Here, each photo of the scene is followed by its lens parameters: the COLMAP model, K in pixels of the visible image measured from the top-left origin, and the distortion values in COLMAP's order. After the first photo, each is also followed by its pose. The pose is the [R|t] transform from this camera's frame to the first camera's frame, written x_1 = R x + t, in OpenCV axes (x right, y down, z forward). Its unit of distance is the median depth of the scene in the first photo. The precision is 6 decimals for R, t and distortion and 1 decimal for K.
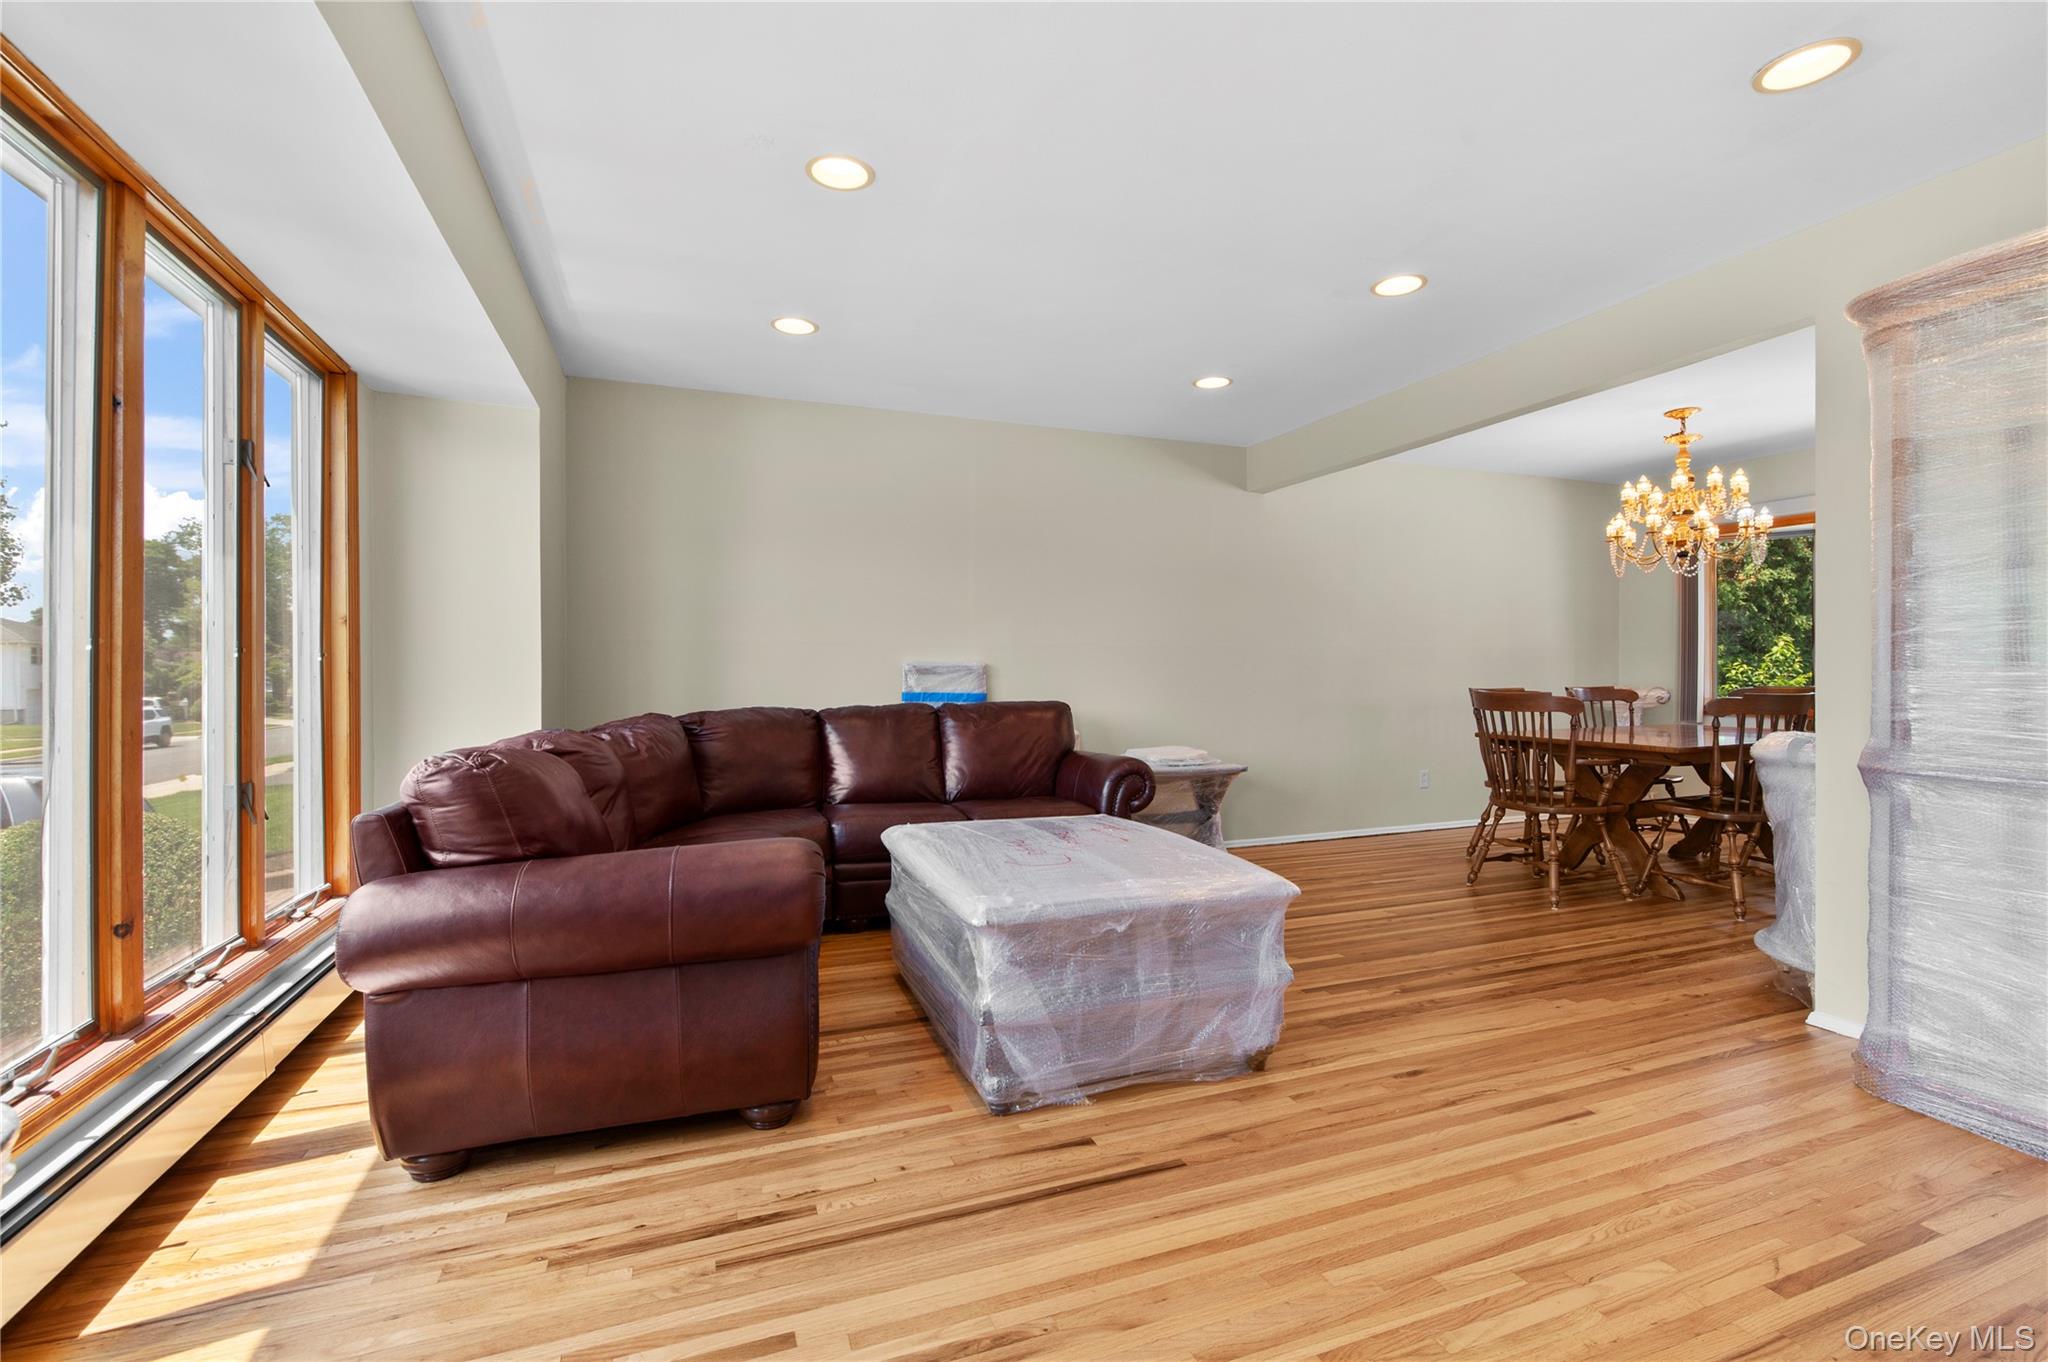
lens RADIAL K [[887.3, 0, 1022.5], [0, 887.3, 674.5], [0, 0, 1]] dist [0.000073, -0.000240]
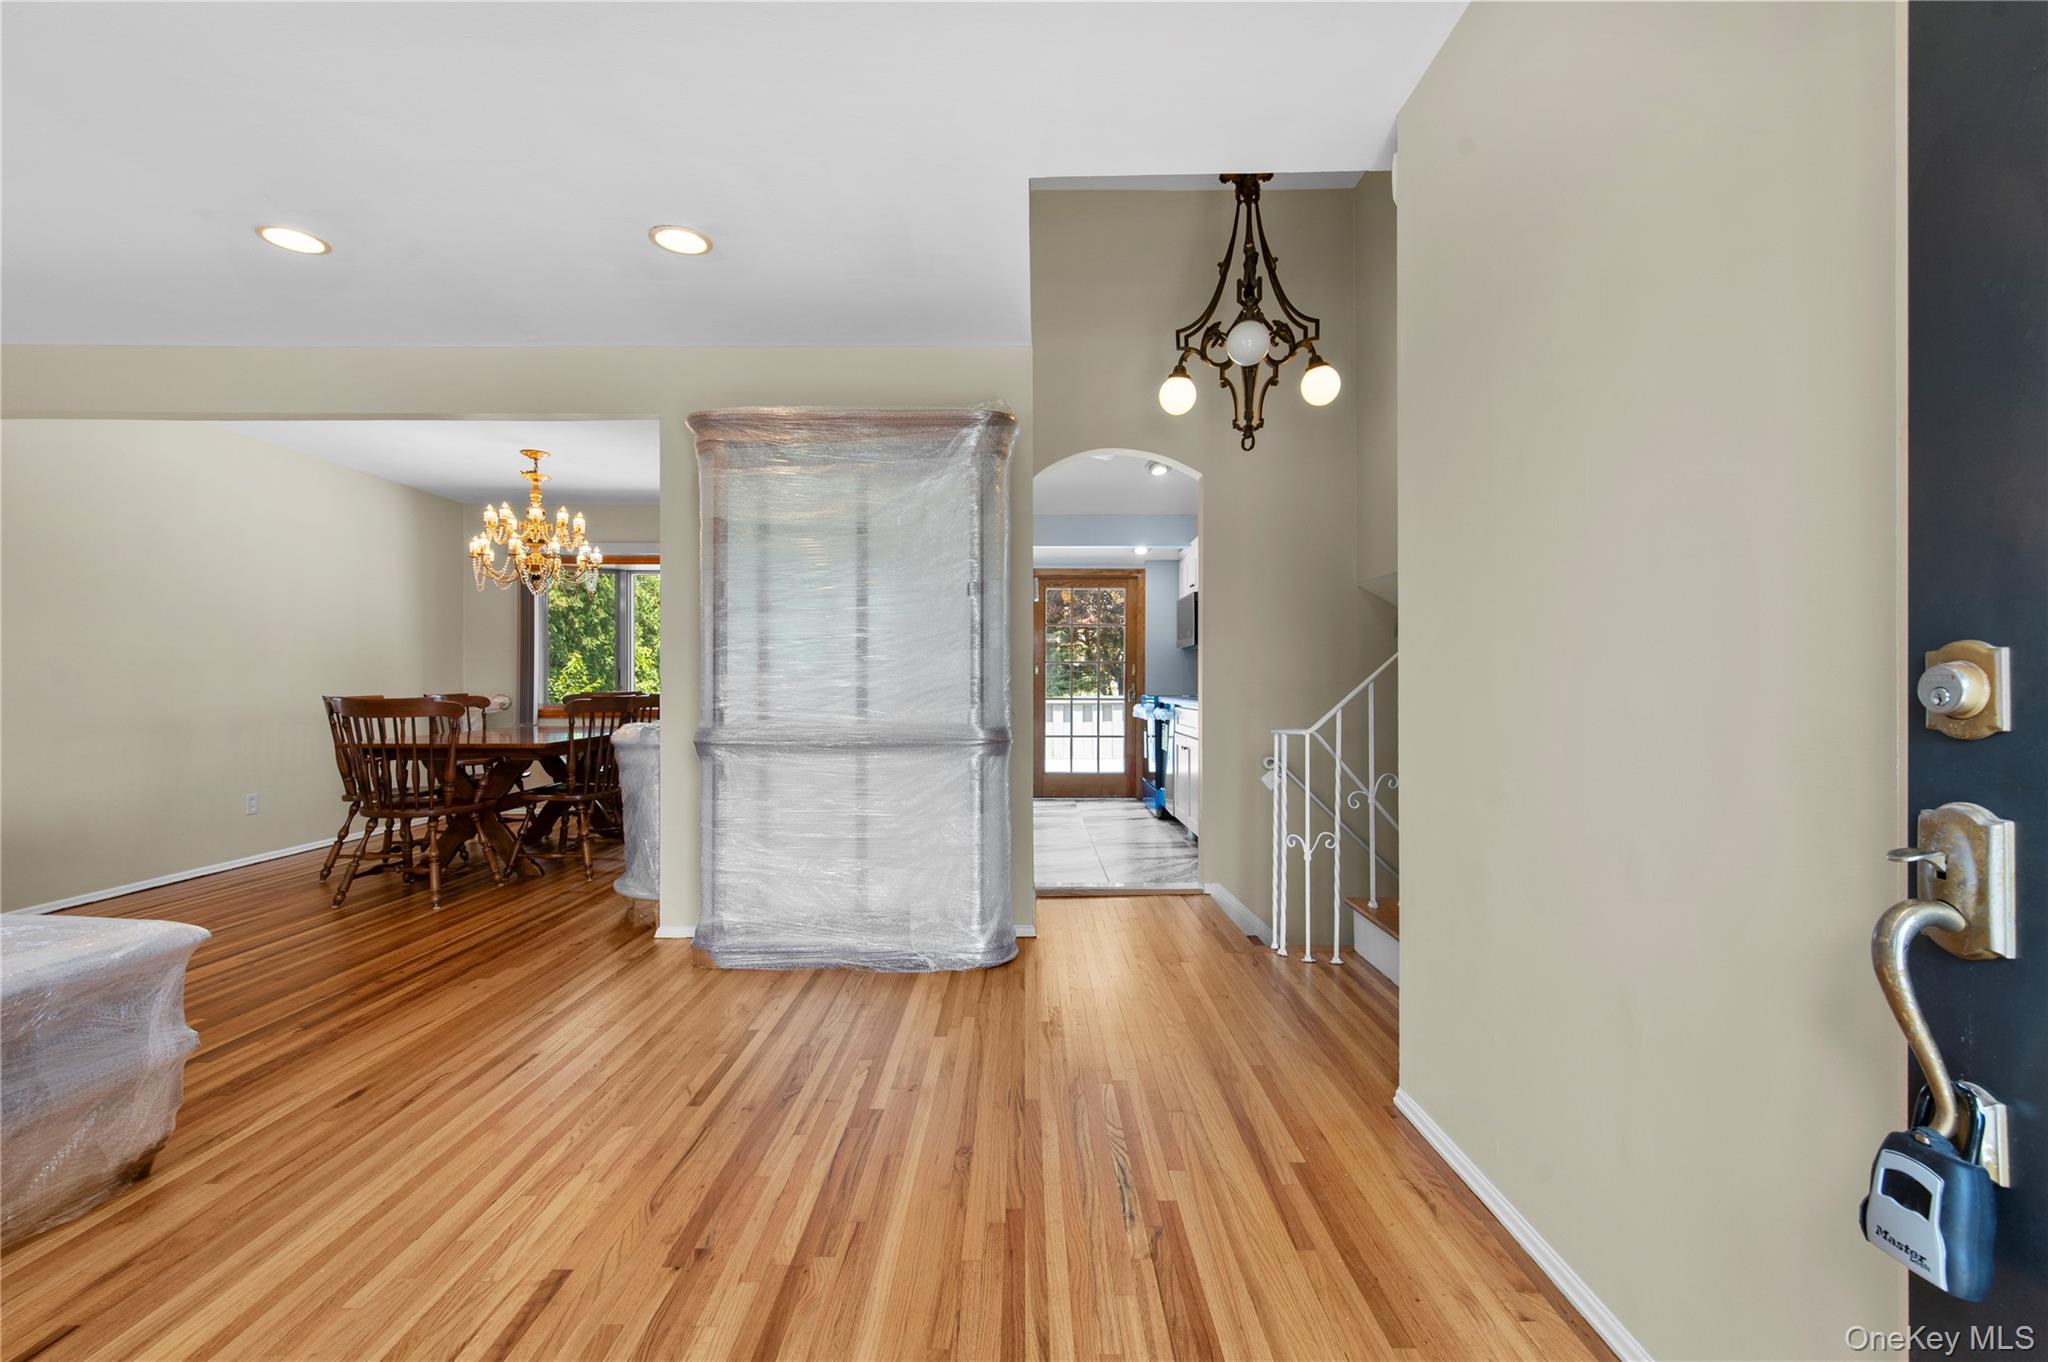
lens RADIAL K [[887.3, 0, 1024.8], [0, 887.3, 683.5], [0, 0, 1]] dist [0.000073, -0.000240]
pose [[0.357009, 0.003671, 0.934094, -0.187870], [0.002026, 0.999987, -0.004704, 0.016699], [-0.934099, 0.003571, 0.356997, -0.004944]]
